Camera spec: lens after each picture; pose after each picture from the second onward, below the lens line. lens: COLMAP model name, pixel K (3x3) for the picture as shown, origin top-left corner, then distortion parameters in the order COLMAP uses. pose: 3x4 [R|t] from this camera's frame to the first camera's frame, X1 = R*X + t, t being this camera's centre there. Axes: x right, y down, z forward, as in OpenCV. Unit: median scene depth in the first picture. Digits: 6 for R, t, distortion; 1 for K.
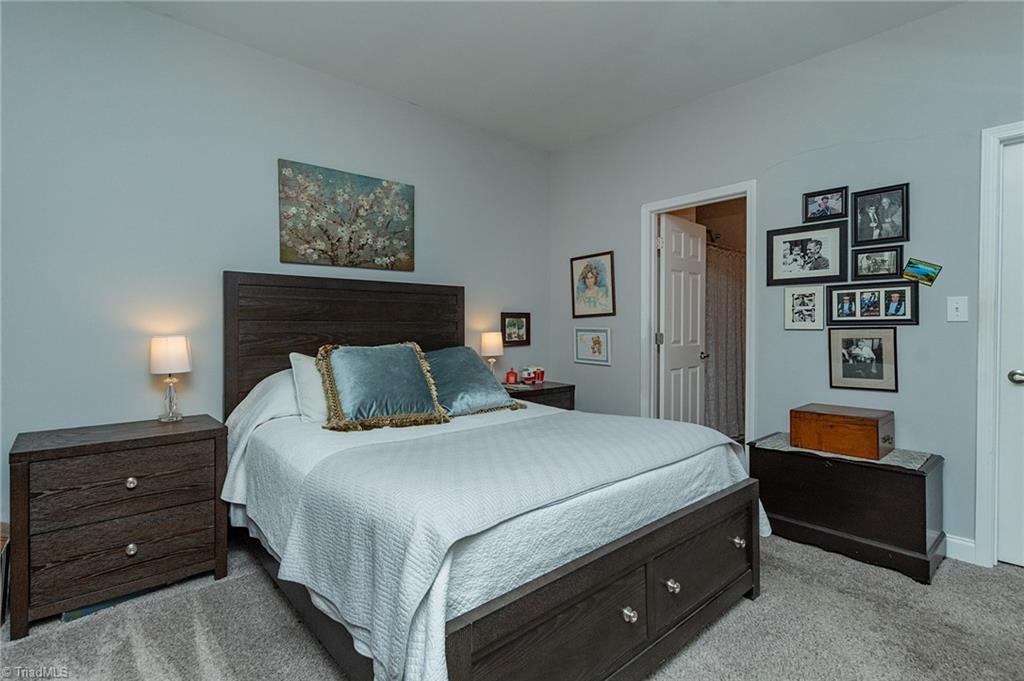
lens RADIAL K [[479.8, 0, 511.9], [0, 479.8, 332.2], [0, 0, 1]] dist [-0.000490, 0.000025]
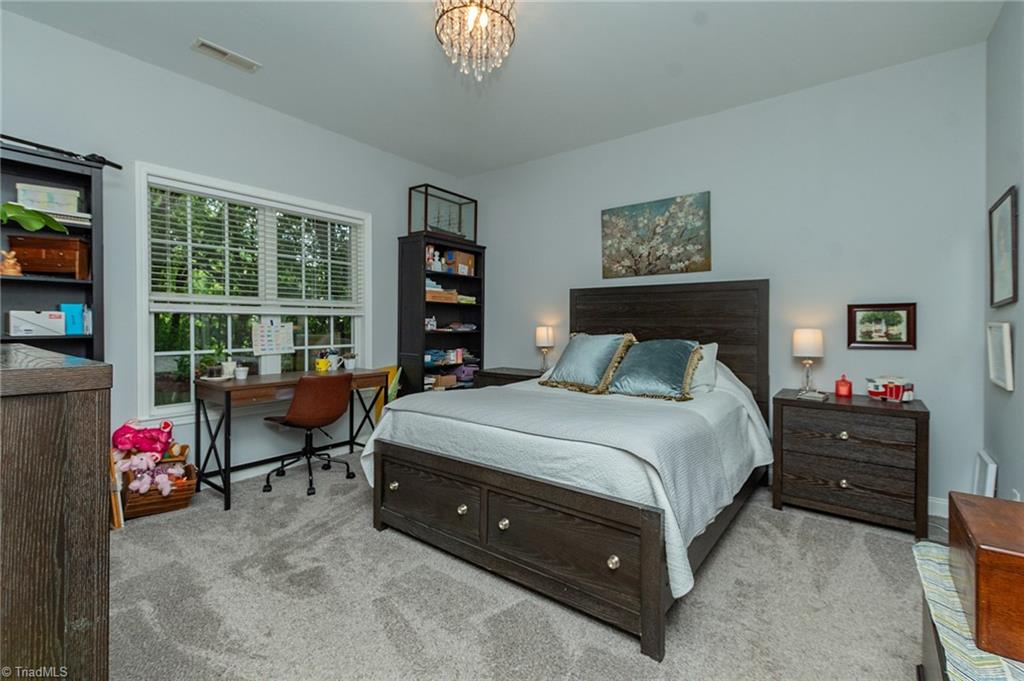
lens RADIAL K [[457.8, 0, 512.2], [0, 457.8, 331.5], [0, 0, 1]] dist [0.008856, -0.002016]
pose [[0.195518, 0.017482, -0.980544, 0.757641], [-0.016623, 0.999757, 0.014509, 0.001913], [0.980559, 0.013463, 0.195761, 0.388063]]
